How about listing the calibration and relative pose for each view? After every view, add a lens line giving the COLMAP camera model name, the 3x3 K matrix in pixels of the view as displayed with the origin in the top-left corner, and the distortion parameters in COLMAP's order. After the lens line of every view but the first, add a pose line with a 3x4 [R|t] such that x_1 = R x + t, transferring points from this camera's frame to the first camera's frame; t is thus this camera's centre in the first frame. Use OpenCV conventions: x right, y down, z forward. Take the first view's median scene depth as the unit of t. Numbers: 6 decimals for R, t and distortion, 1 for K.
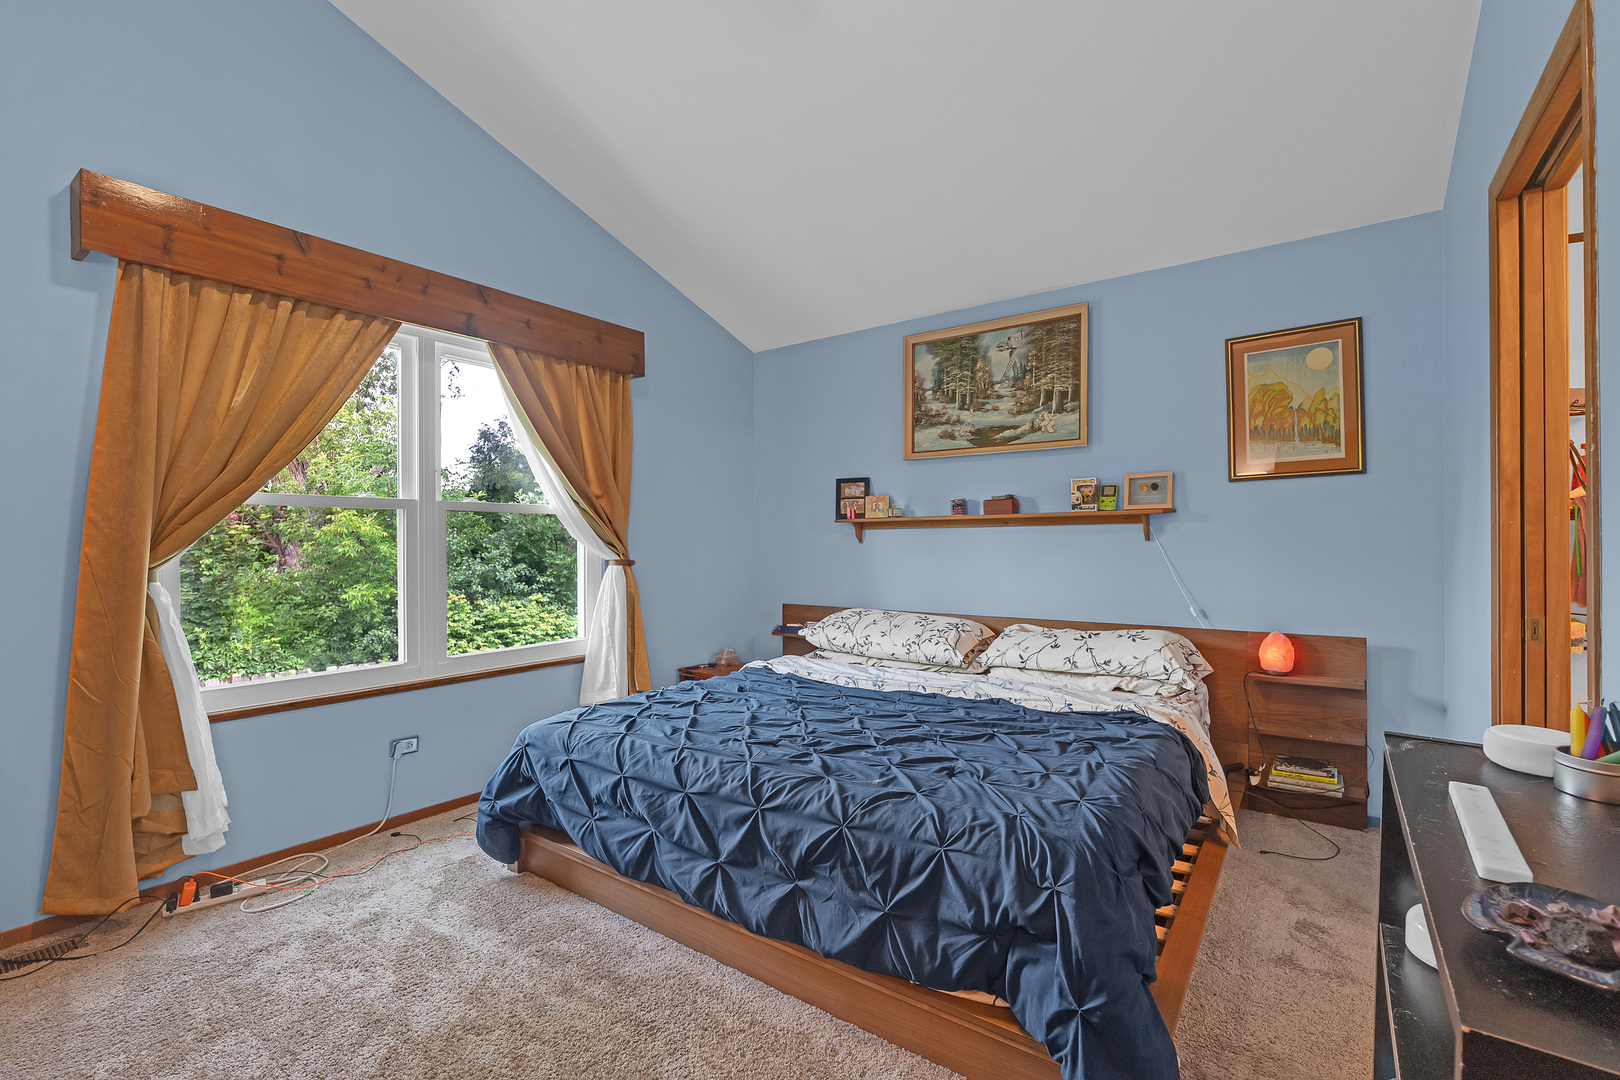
lens RADIAL K [[713.2, 0, 800.0], [0, 713.2, 544.2], [0, 0, 1]] dist [-0.002631, -0.000329]
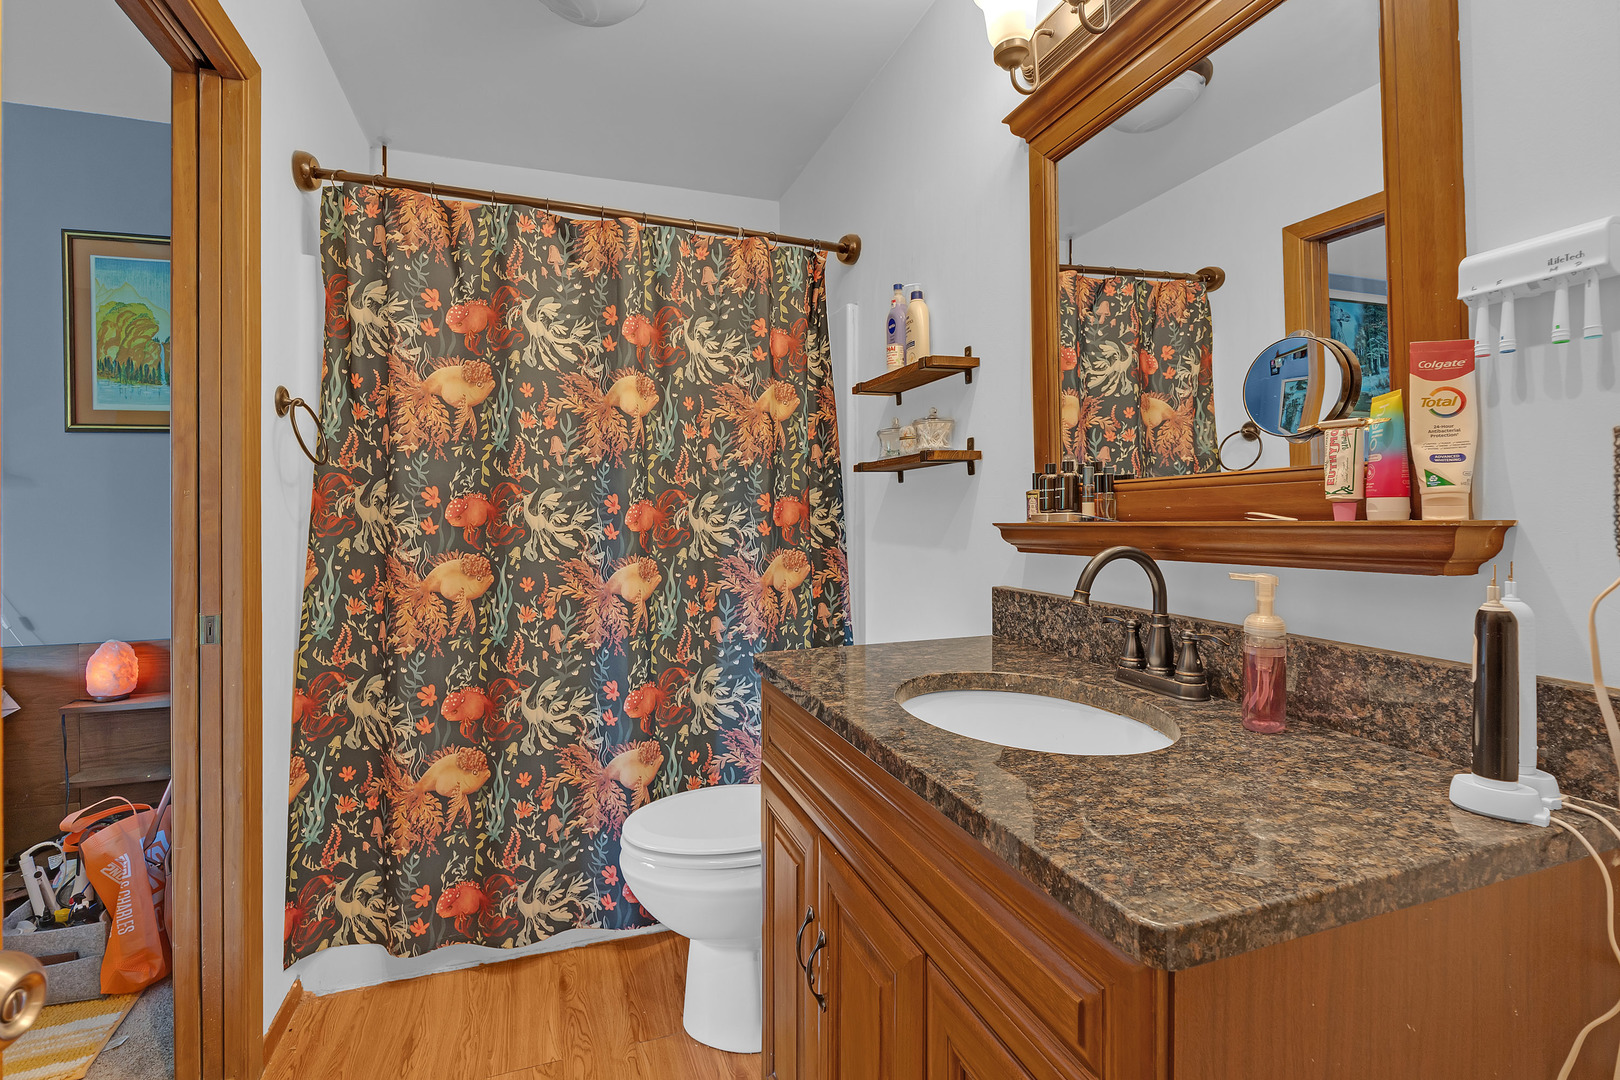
lens RADIAL K [[713.2, 0, 785.0], [0, 713.2, 513.2], [0, 0, 1]] dist [-0.002631, -0.000329]
pose [[0.580721, 0.001389, 0.814101, 0.420516], [0.004314, 0.999979, -0.004783, -0.000668], [-0.814091, 0.006289, 0.580703, 0.013422]]
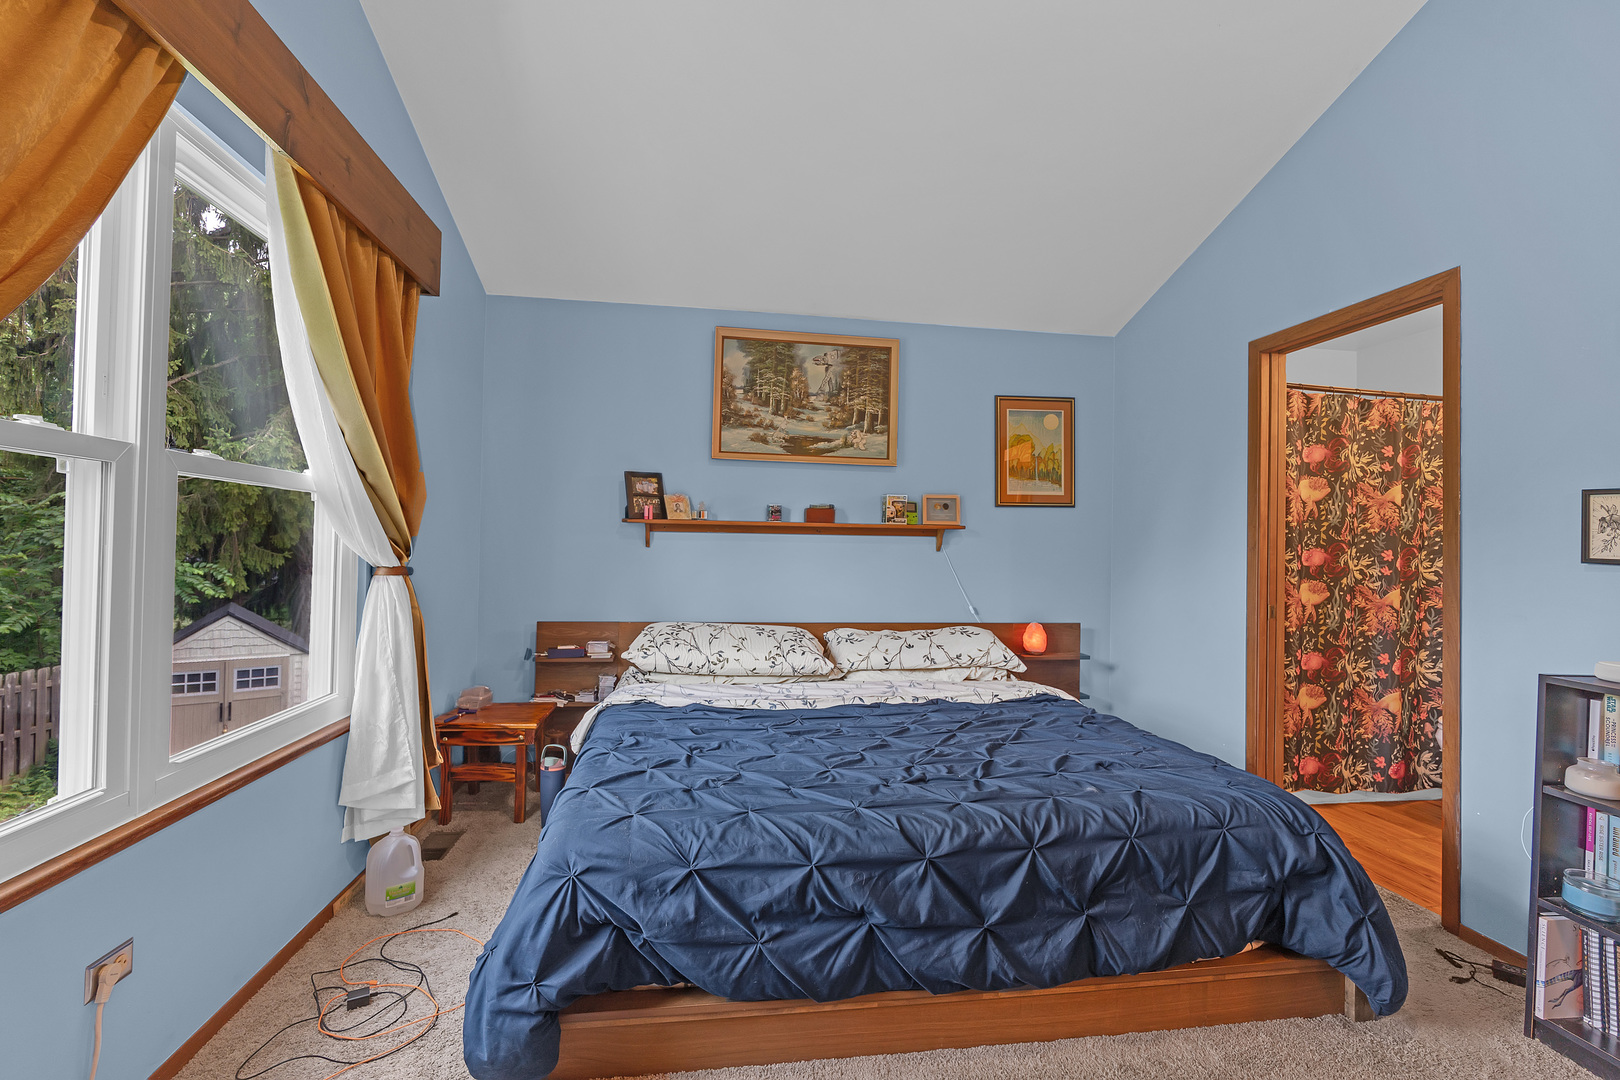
lens RADIAL K [[713.2, 0, 801.2], [0, 713.2, 539.8], [0, 0, 1]] dist [-0.002631, -0.000329]
pose [[0.708838, 0.027349, 0.704840, -0.517317], [-0.020237, 0.999625, -0.018436, 0.002290], [-0.705081, -0.001196, 0.709126, 0.322680]]
